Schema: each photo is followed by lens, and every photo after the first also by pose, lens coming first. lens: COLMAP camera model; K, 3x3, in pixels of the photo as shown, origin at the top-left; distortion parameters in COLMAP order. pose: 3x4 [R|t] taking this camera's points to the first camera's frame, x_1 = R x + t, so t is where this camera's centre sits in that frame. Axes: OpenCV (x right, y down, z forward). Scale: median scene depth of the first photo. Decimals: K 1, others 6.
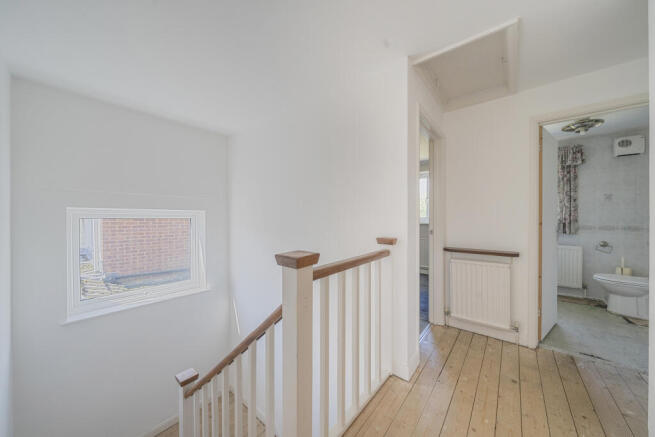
lens RADIAL K [[221.3, 0, 328.8], [0, 221.3, 217.4], [0, 0, 1]] dist [-0.006425, -0.000119]
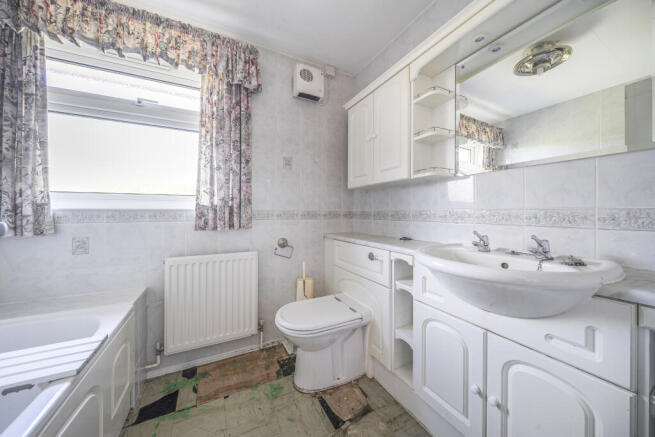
lens RADIAL K [[221.3, 0, 327.6], [0, 221.3, 213.7], [0, 0, 1]] dist [-0.006425, -0.000119]
pose [[0.370411, 0.000824, 0.928868, 0.728038], [0.001971, 0.999997, -0.001673, 0.043706], [-0.928866, 0.002450, 0.370408, 0.649173]]
